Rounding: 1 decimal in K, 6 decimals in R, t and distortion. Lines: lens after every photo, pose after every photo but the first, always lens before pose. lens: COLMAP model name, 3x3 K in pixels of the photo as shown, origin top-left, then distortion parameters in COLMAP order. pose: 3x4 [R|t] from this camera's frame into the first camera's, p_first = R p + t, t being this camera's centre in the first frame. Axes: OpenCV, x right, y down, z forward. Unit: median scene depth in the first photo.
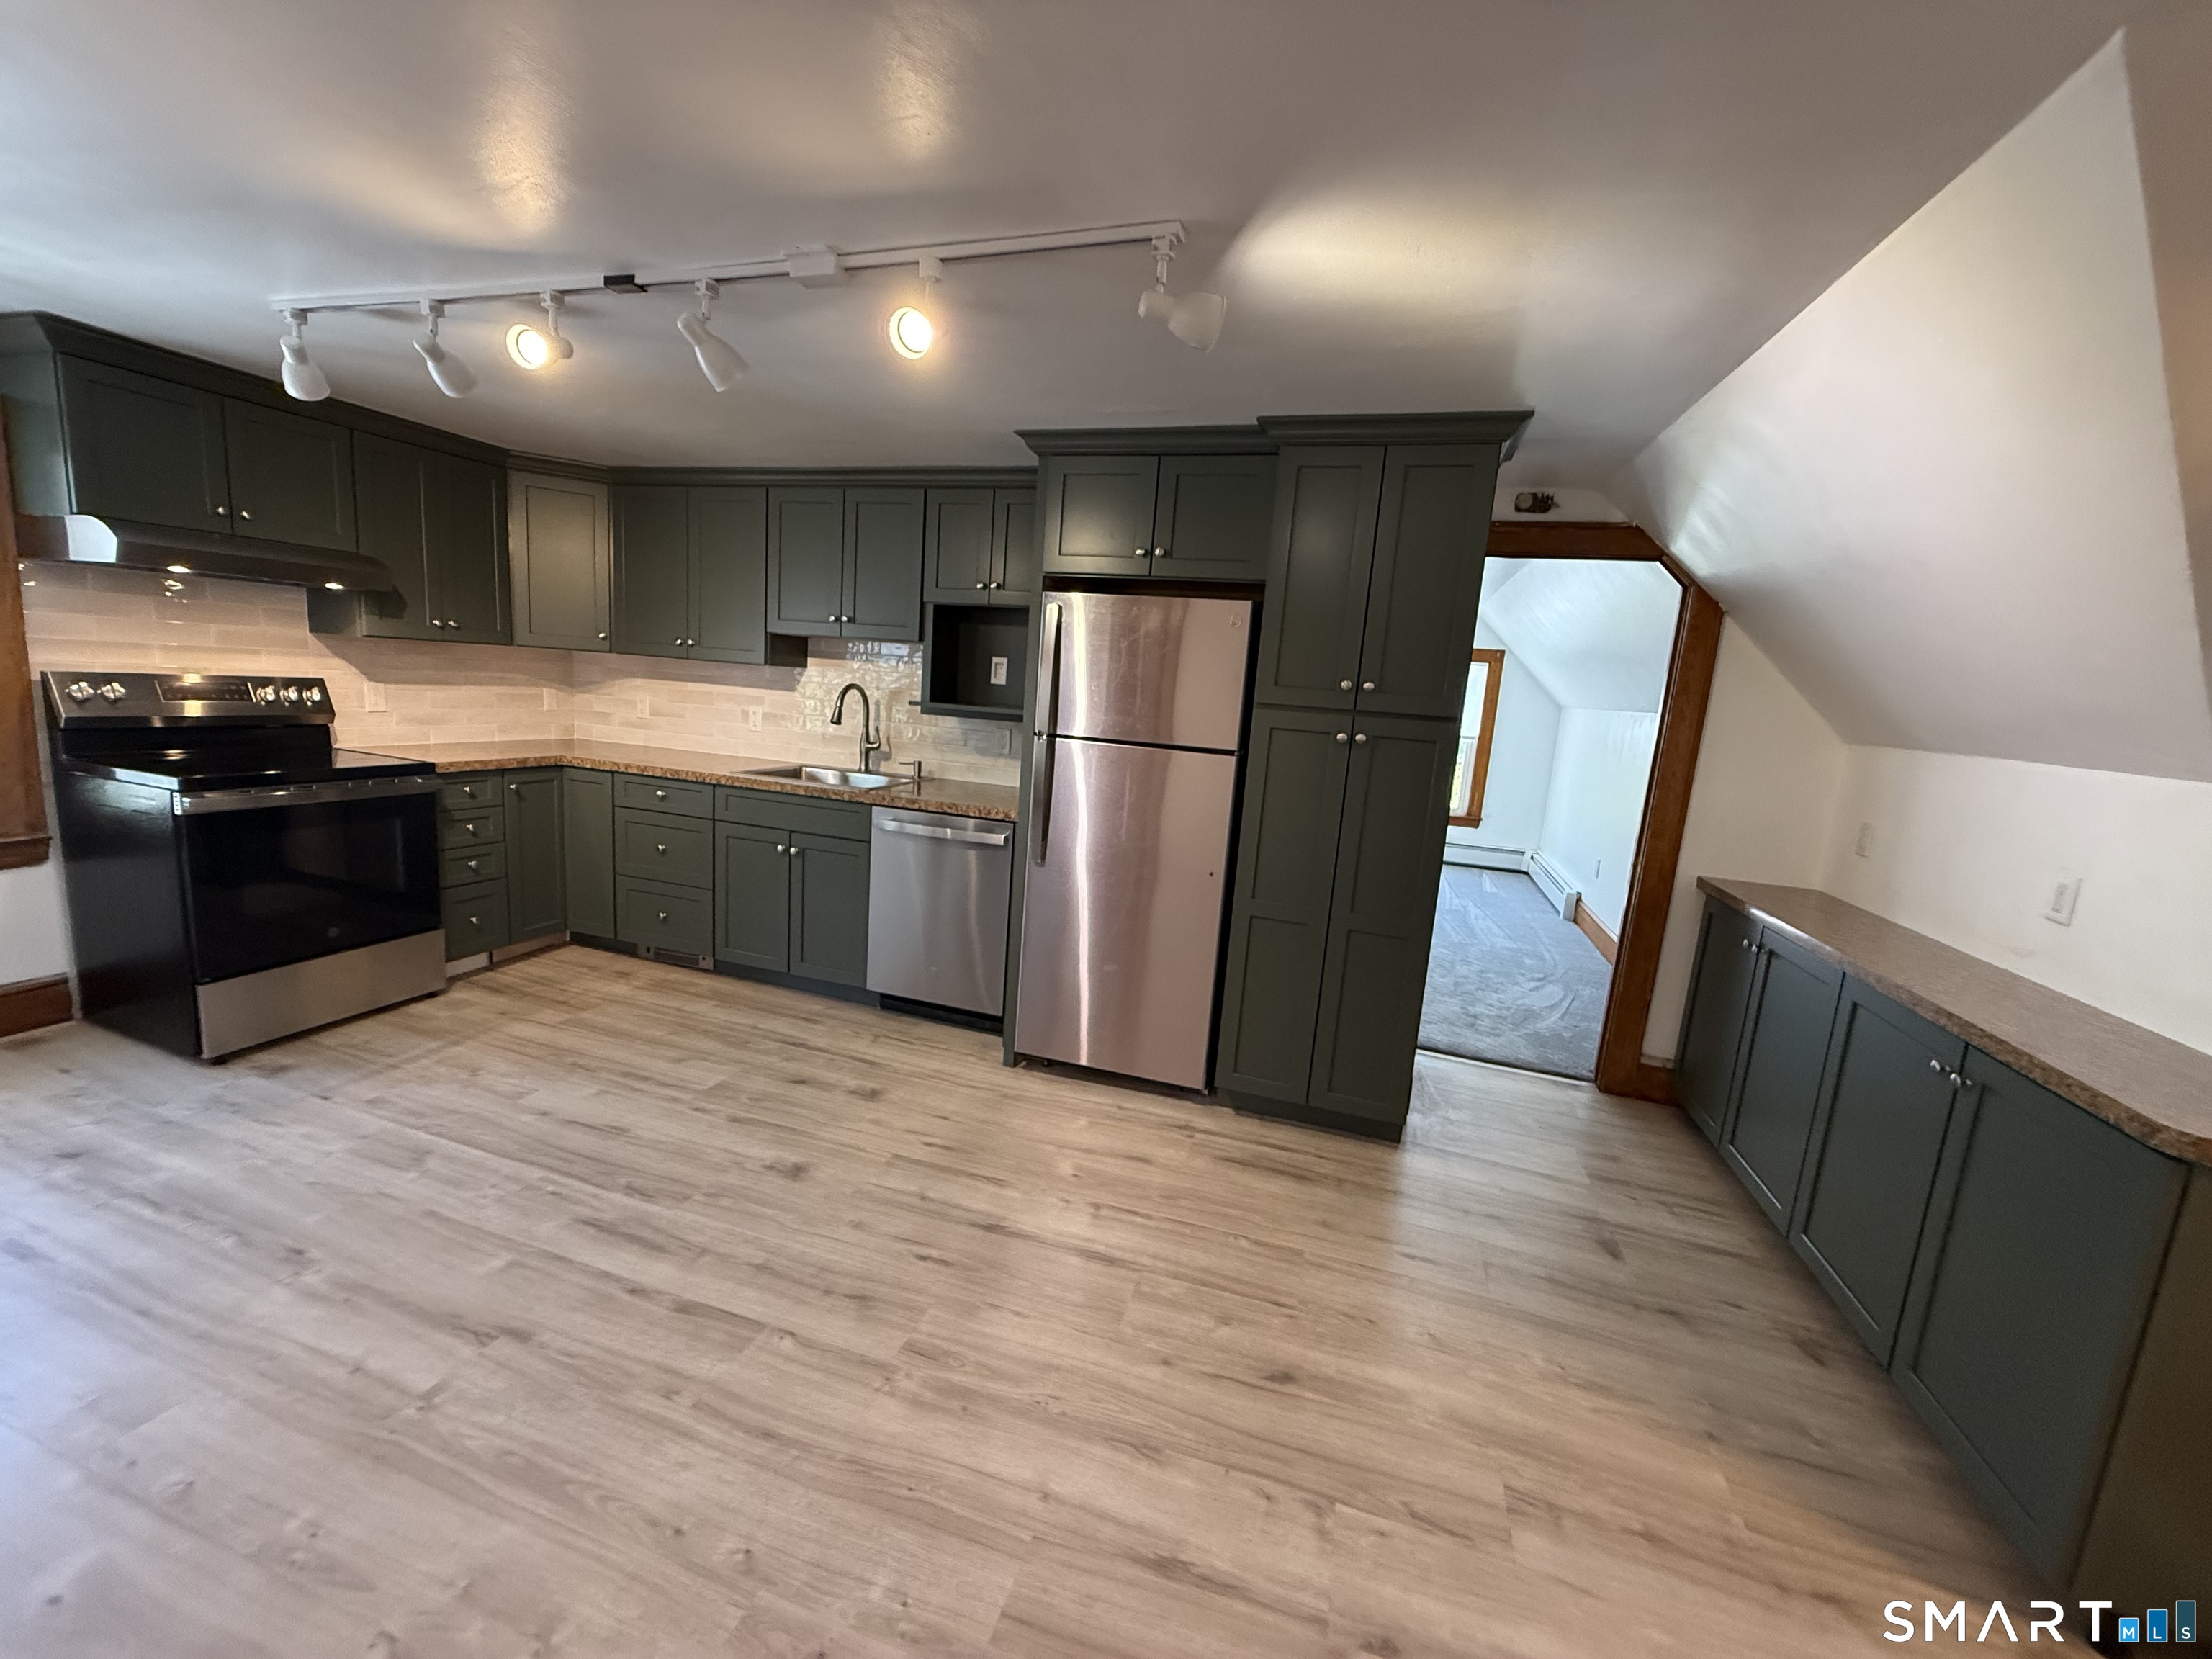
lens RADIAL K [[875.9, 0, 1098.3], [0, 875.9, 825.8], [0, 0, 1]] dist [-0.000153, -0.000269]
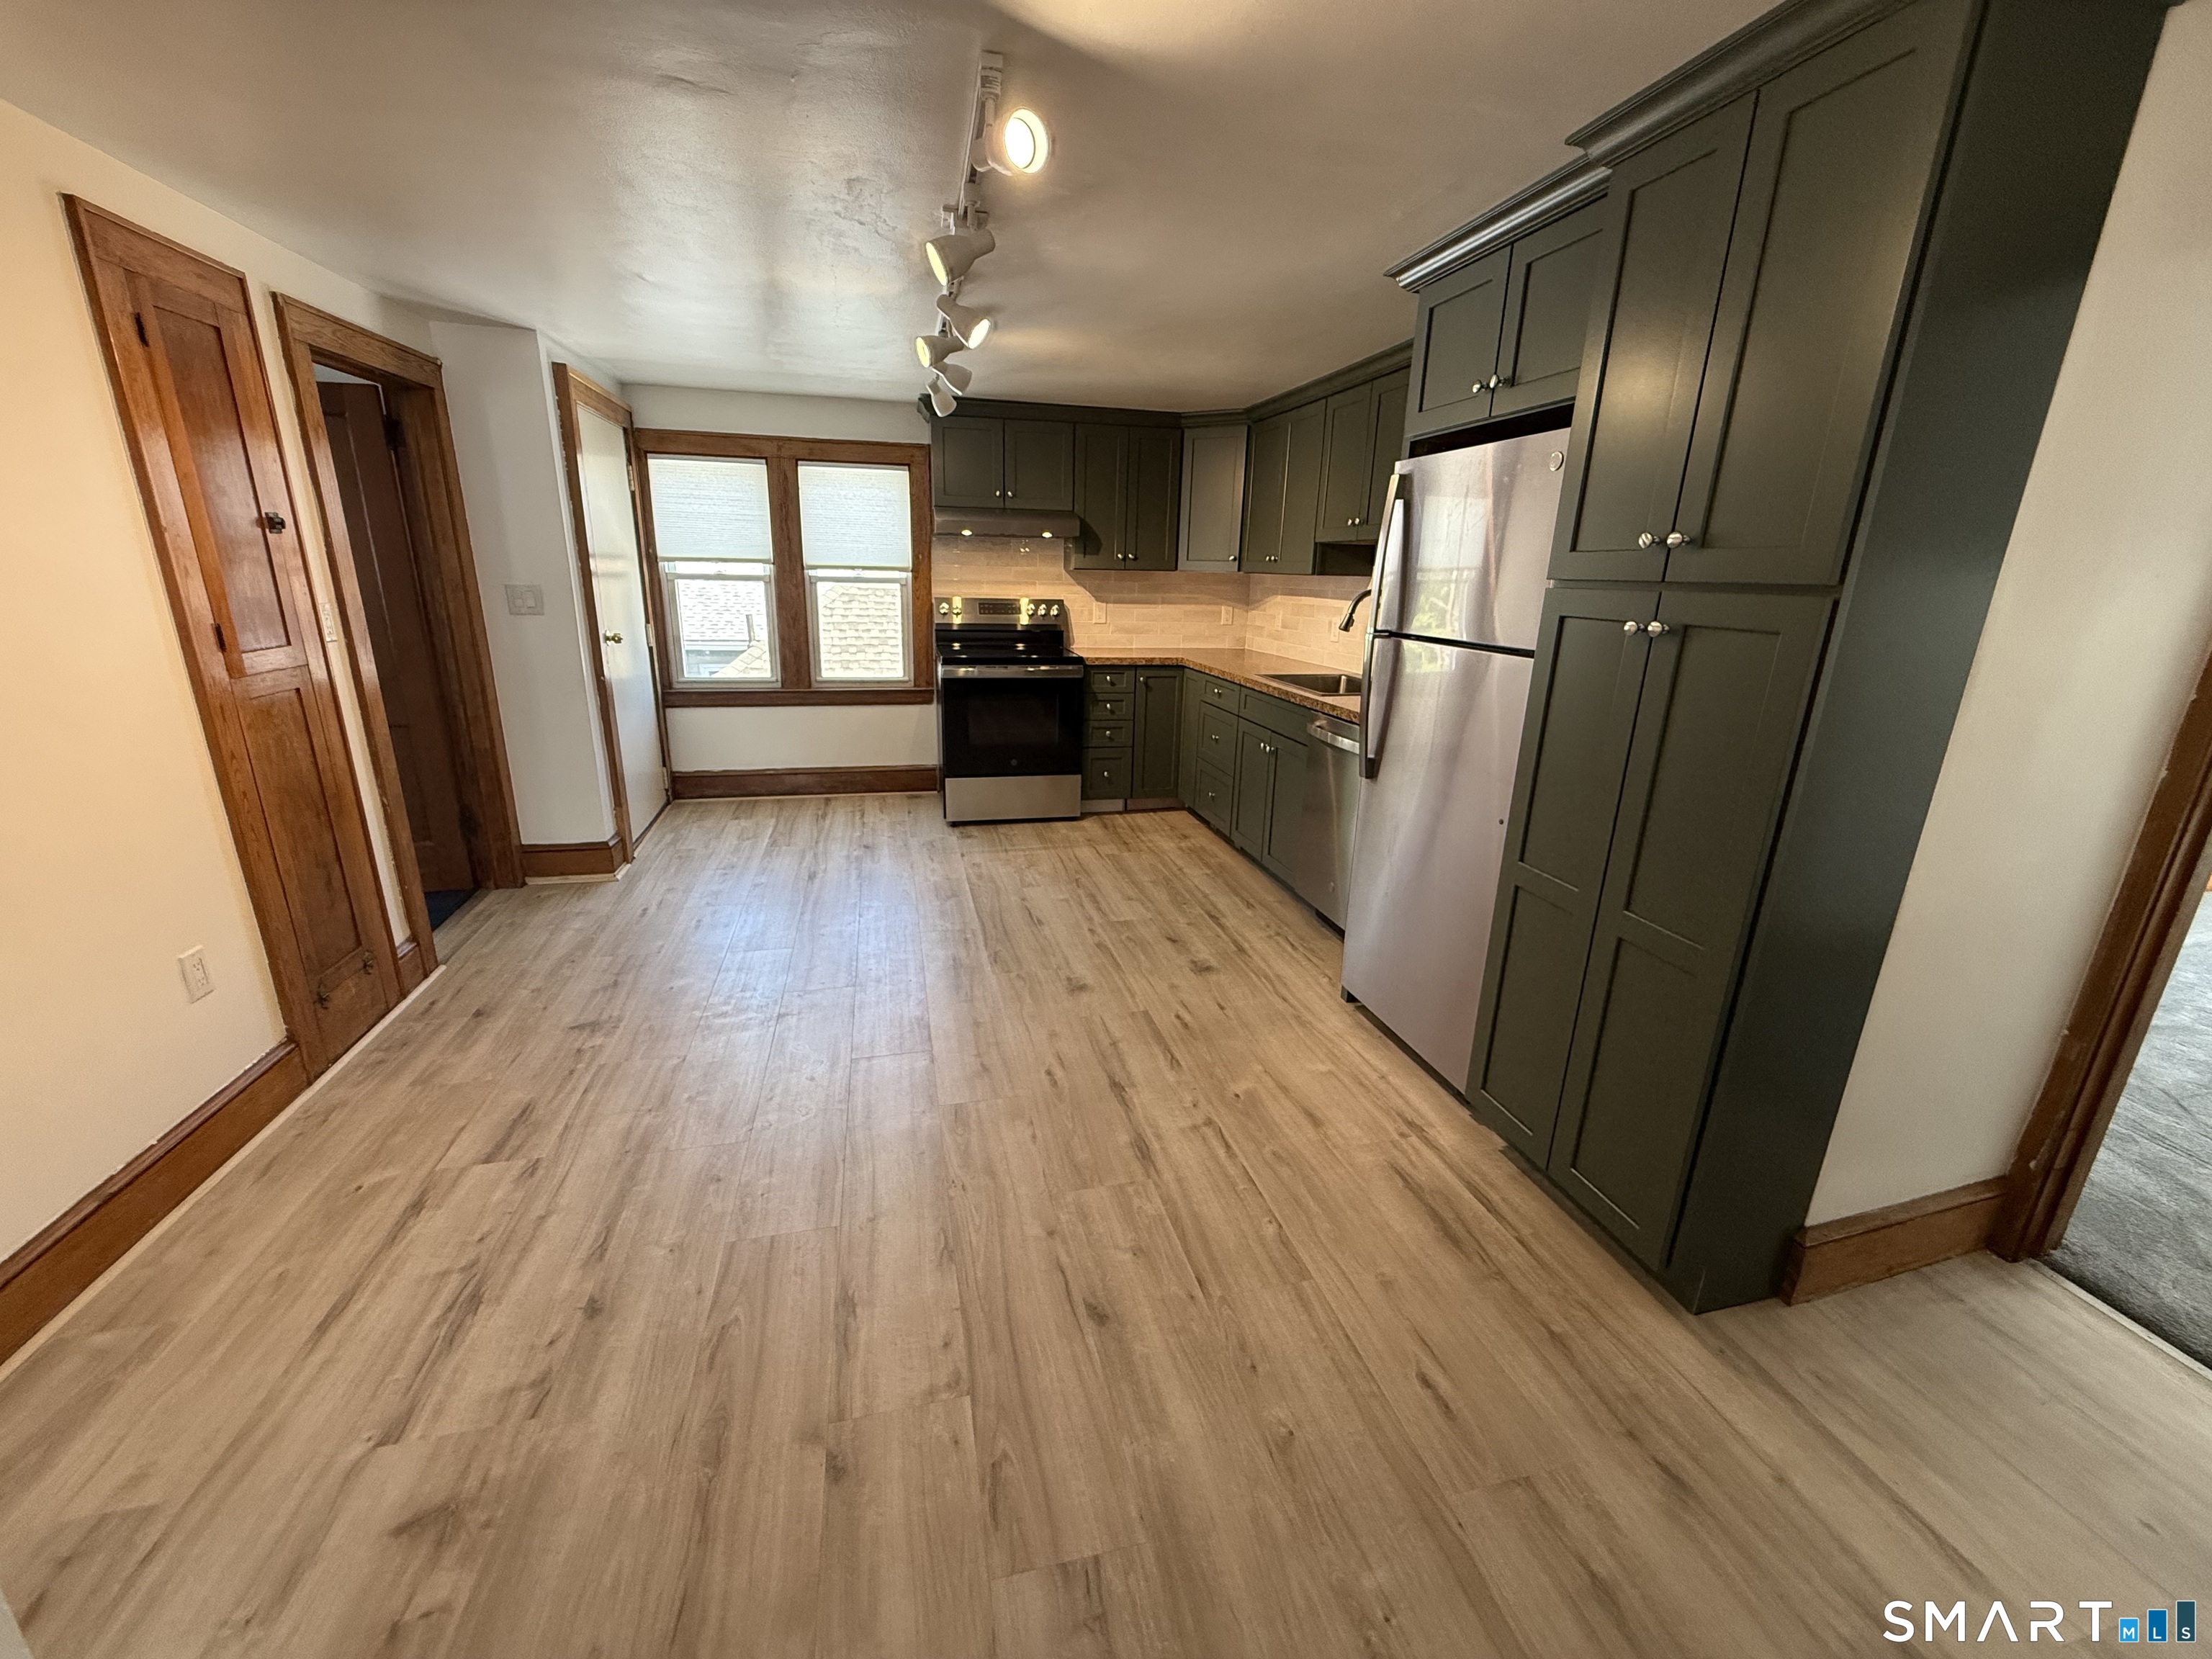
lens RADIAL K [[877.8, 0, 1098.5], [0, 877.8, 827.9], [0, 0, 1]] dist [-0.000210, -0.000159]
pose [[0.515458, 0.183527, -0.837031, 0.551413], [-0.123541, 0.982507, 0.139346, -0.000924], [0.847963, 0.031581, 0.529114, 0.307967]]
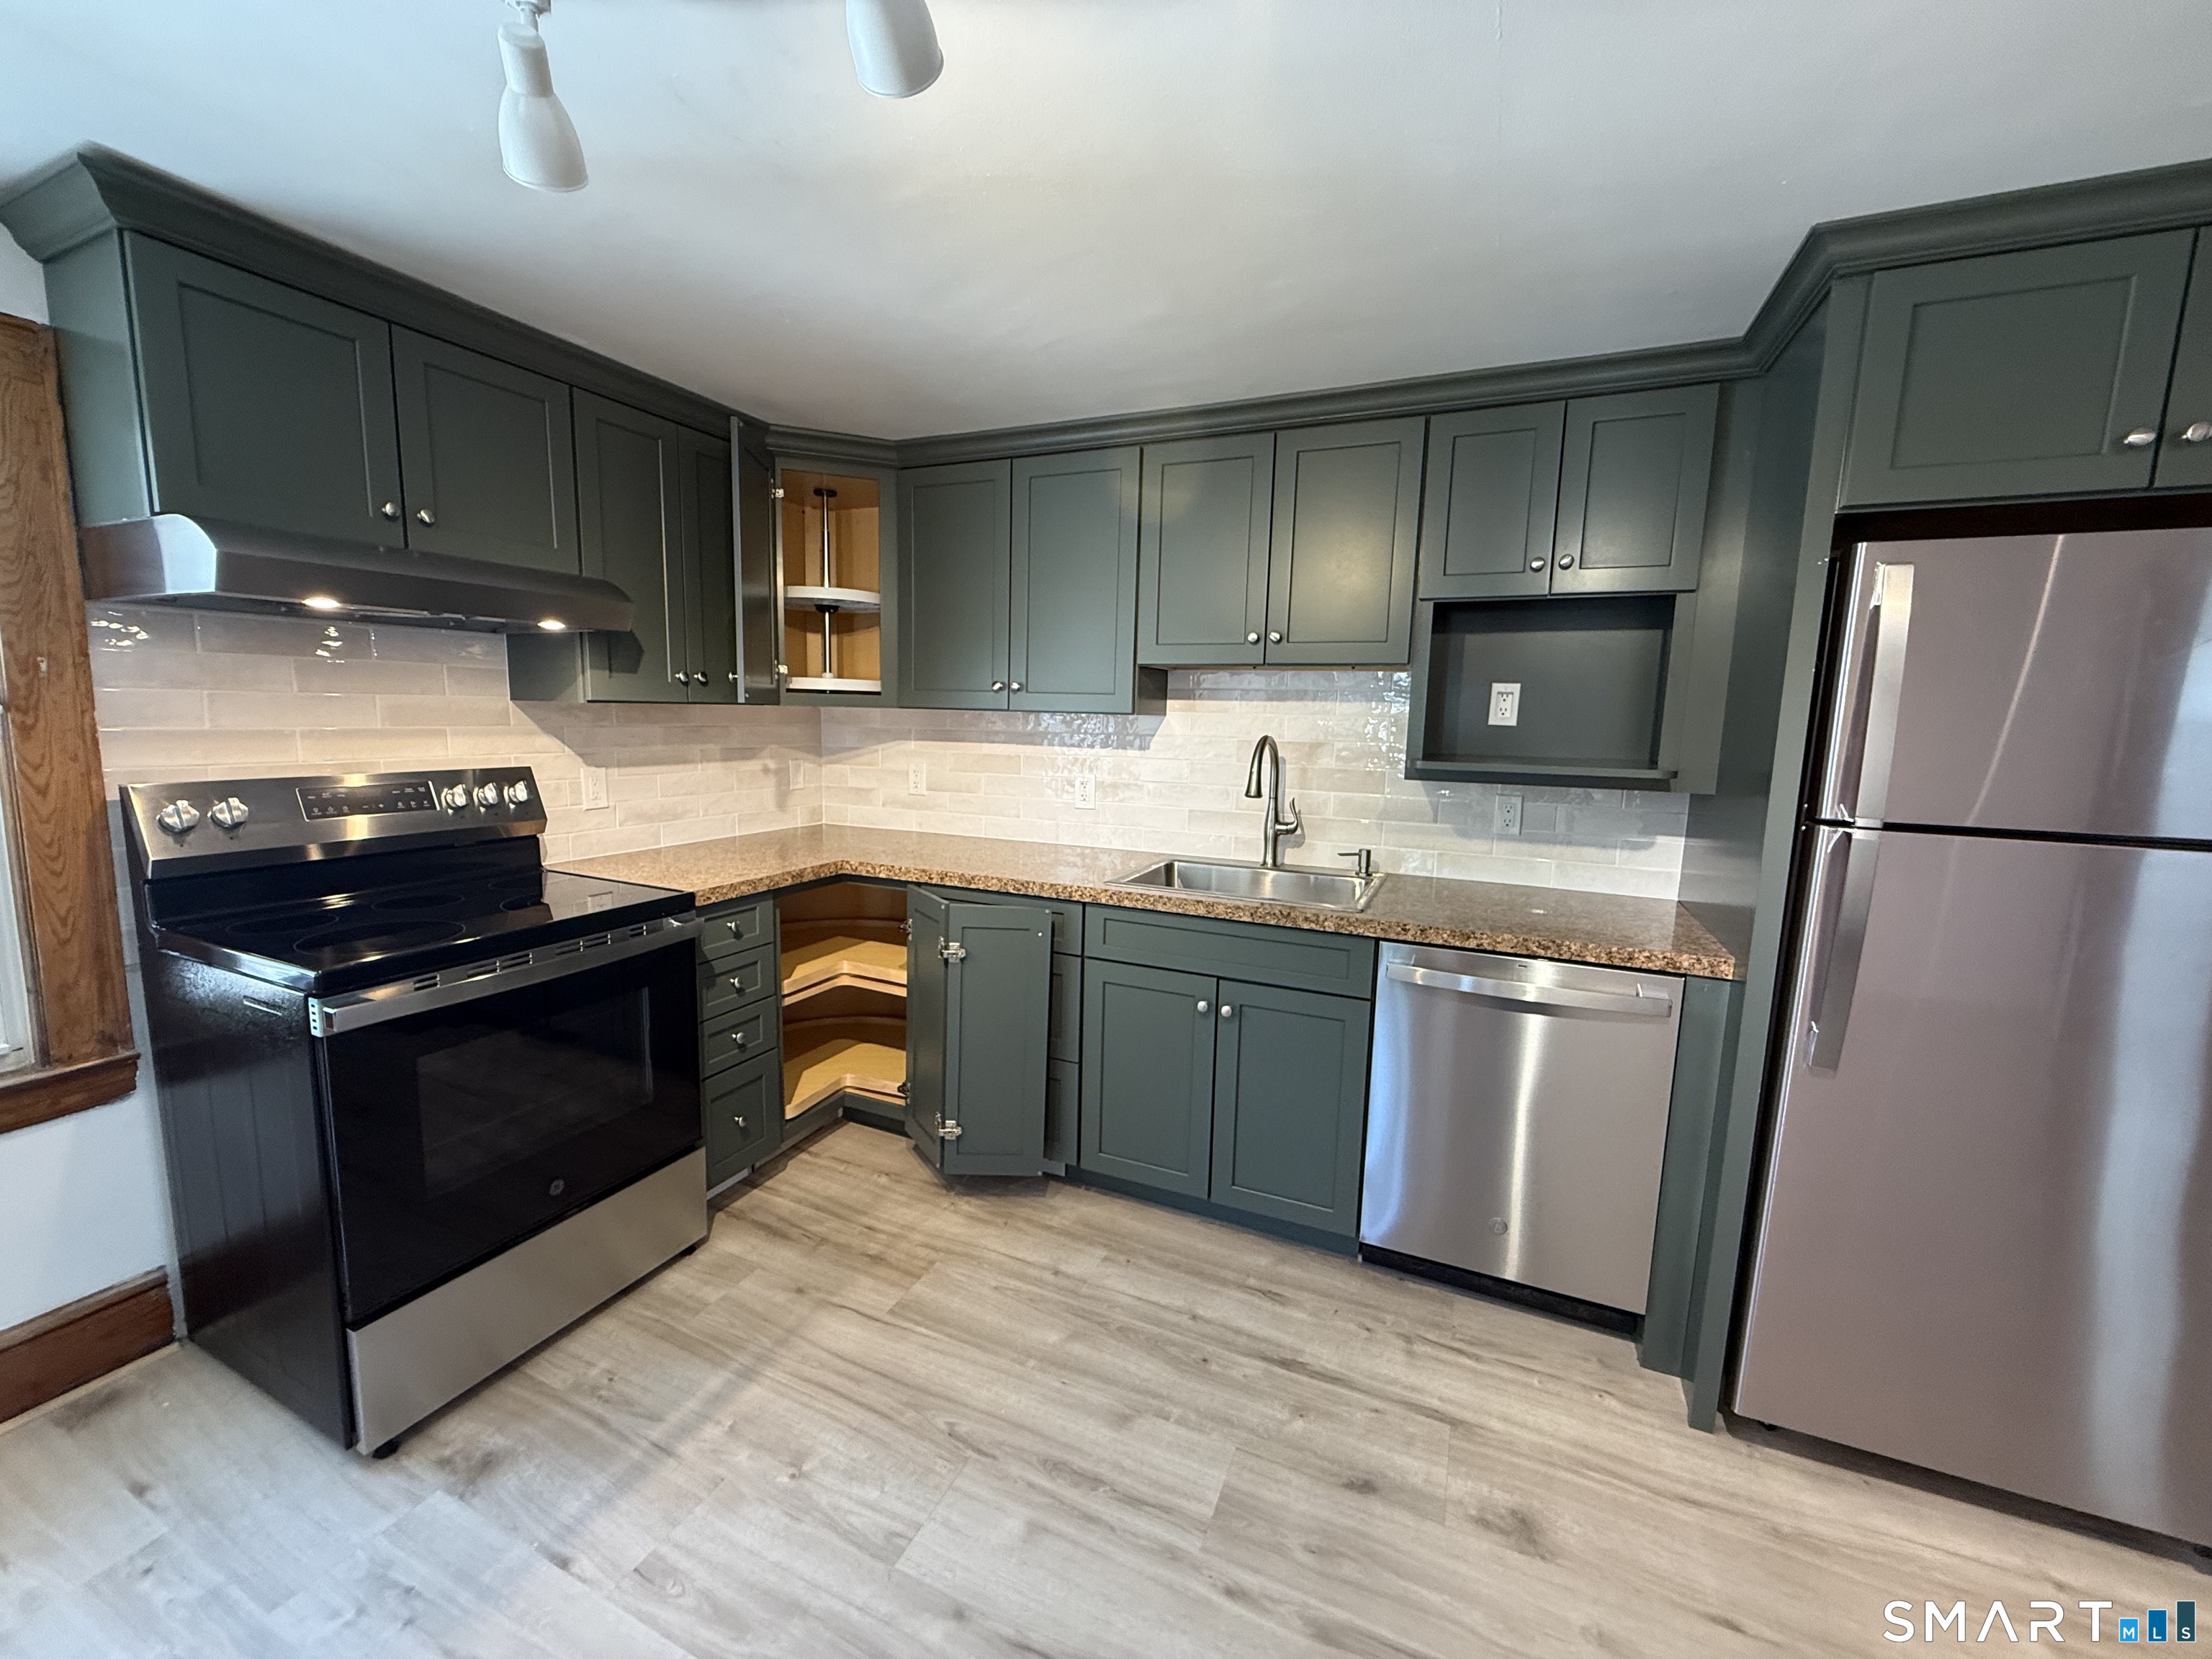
lens RADIAL K [[877.8, 0, 1098.5], [0, 877.8, 827.9], [0, 0, 1]] dist [-0.000210, -0.000159]
pose [[0.992468, -0.035113, -0.117362, -0.430522], [0.031009, 0.998848, -0.036609, -0.095947], [0.118513, 0.032694, 0.992414, 0.441926]]
